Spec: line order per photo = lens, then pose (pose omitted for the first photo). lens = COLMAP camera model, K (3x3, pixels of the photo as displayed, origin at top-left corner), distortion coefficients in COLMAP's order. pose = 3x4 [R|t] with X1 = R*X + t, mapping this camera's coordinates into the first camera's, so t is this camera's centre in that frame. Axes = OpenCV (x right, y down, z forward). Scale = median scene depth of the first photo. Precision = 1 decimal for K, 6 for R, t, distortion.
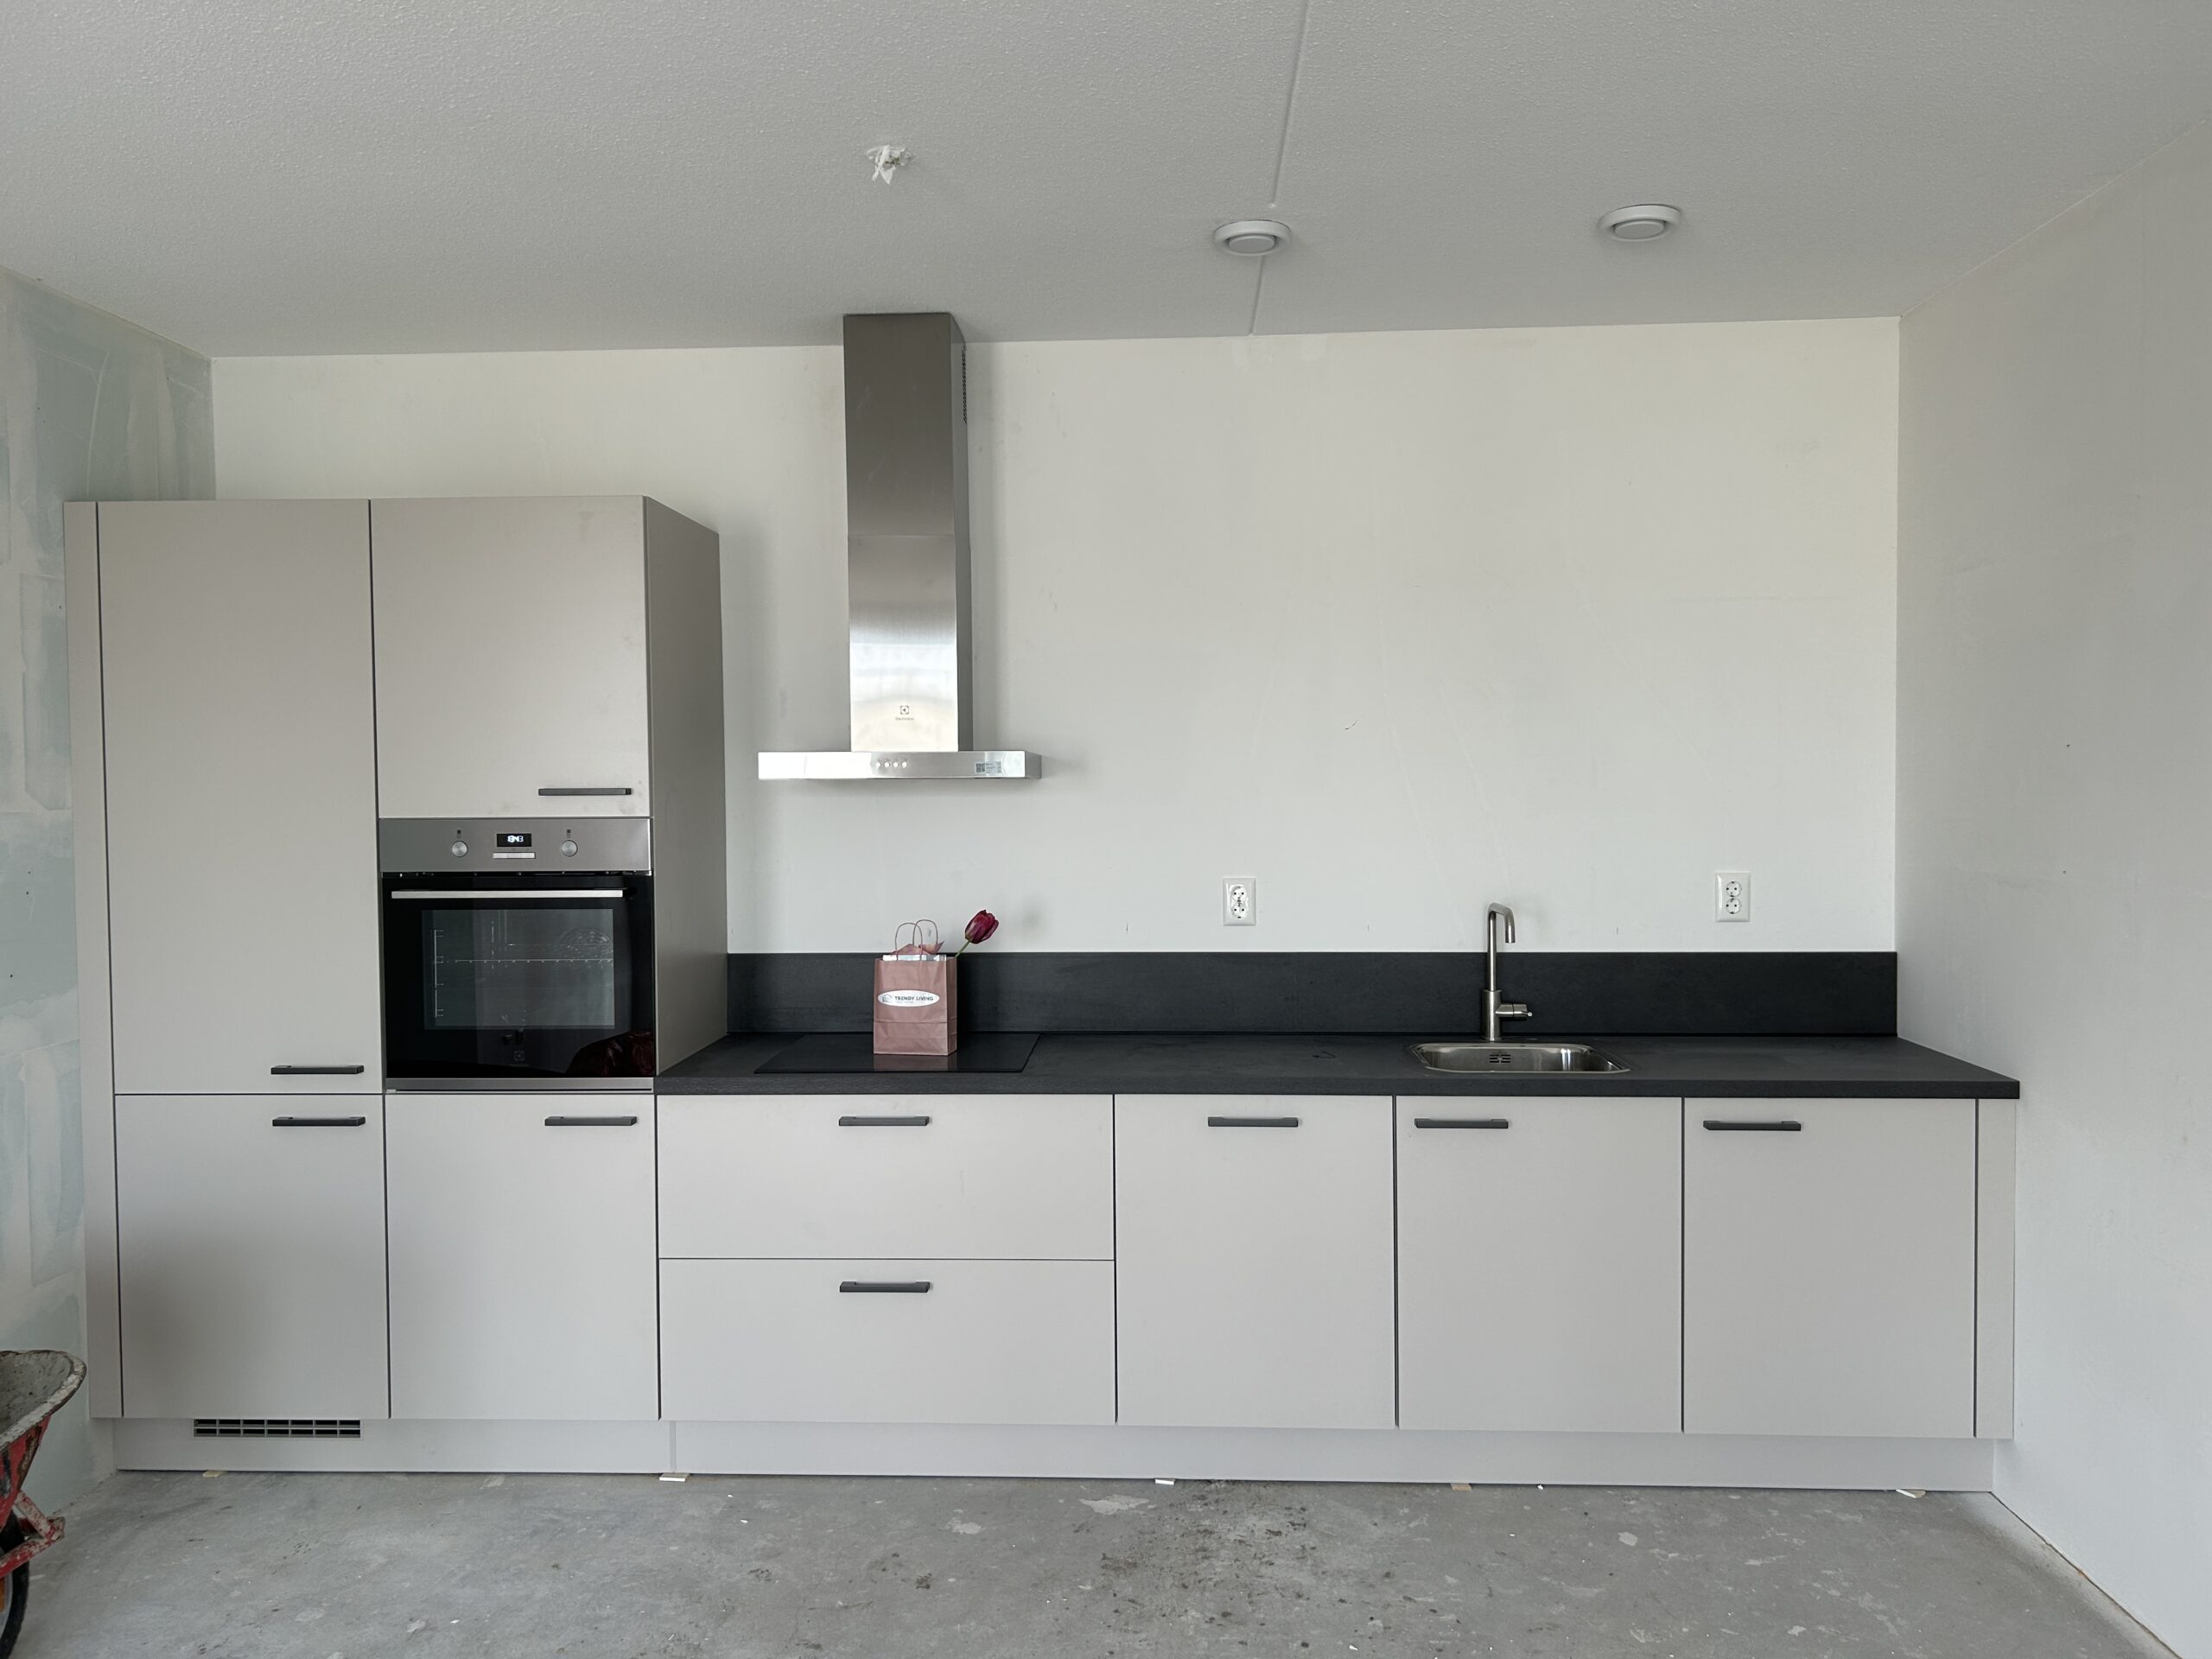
lens RADIAL K [[1659.7, 0, 1095.5], [0, 1659.7, 832.3], [0, 0, 1]] dist [0.007358, 0.000995]
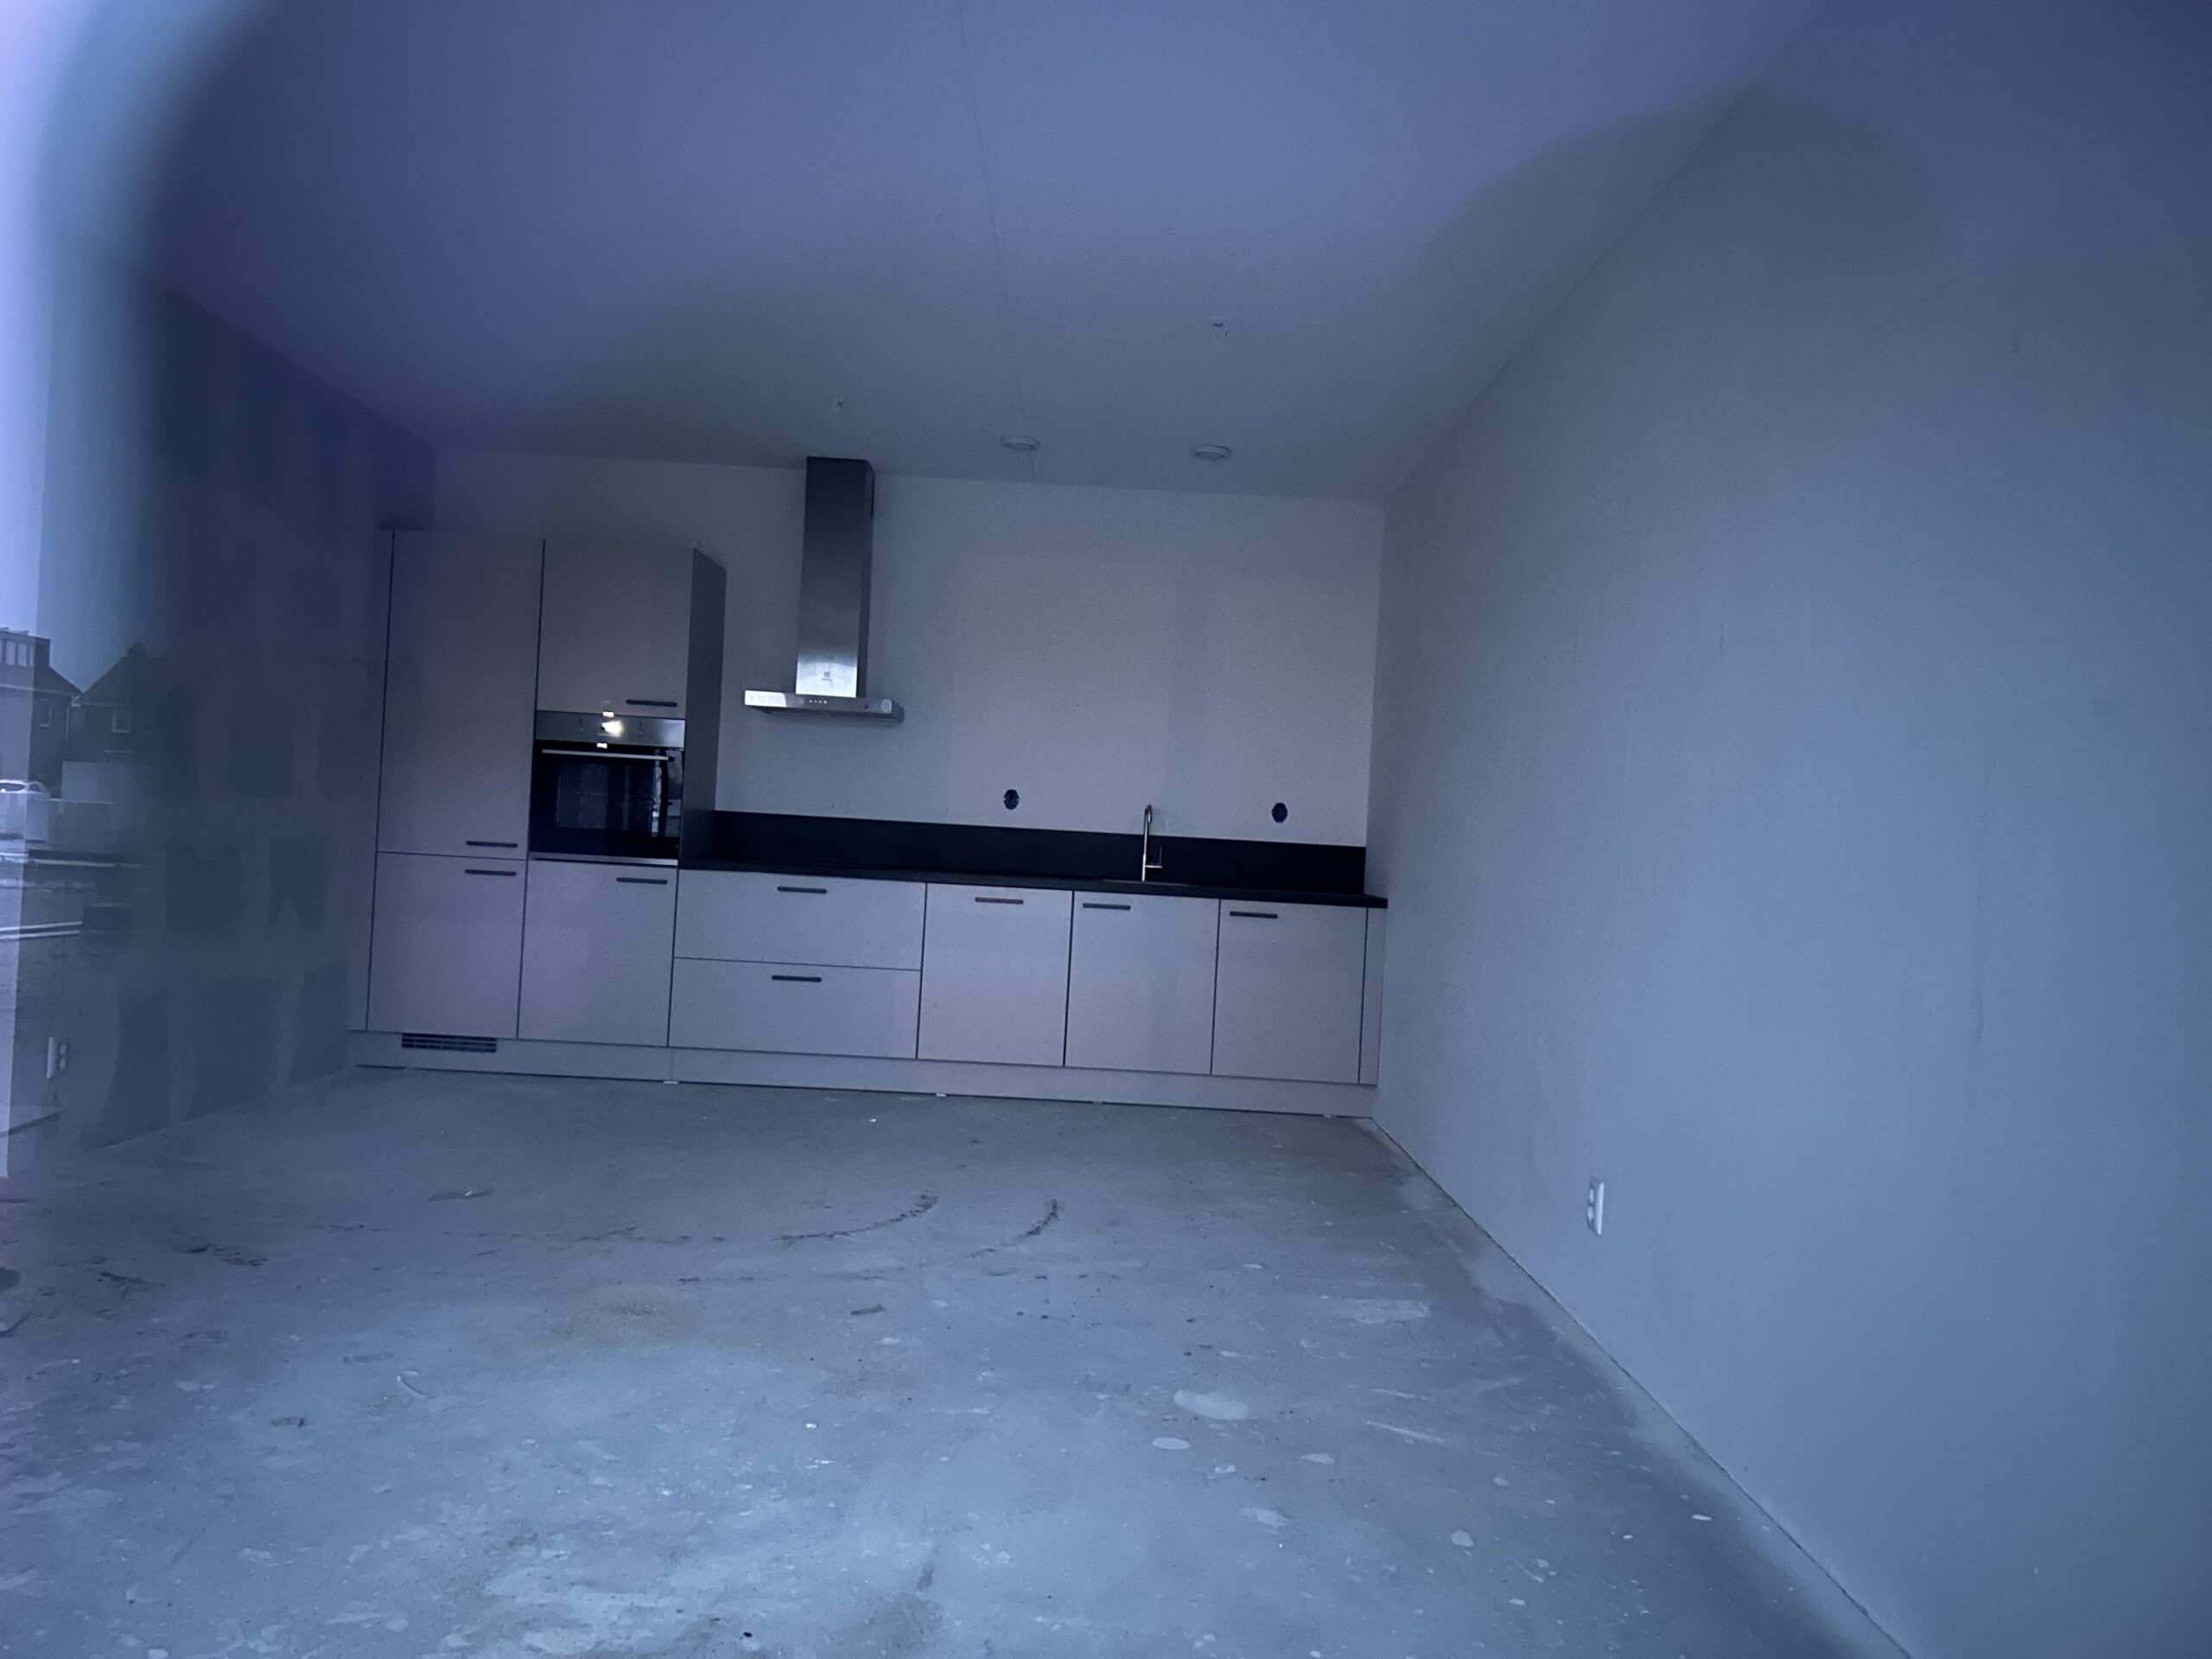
lens RADIAL K [[1659.7, 0, 1118.4], [0, 1659.7, 831.8], [0, 0, 1]] dist [0.007358, 0.000995]
pose [[0.994509, 0.064833, 0.082146, 0.067427], [-0.061953, 0.997388, -0.037130, 0.153384], [-0.084338, 0.031837, 0.995928, -0.876038]]
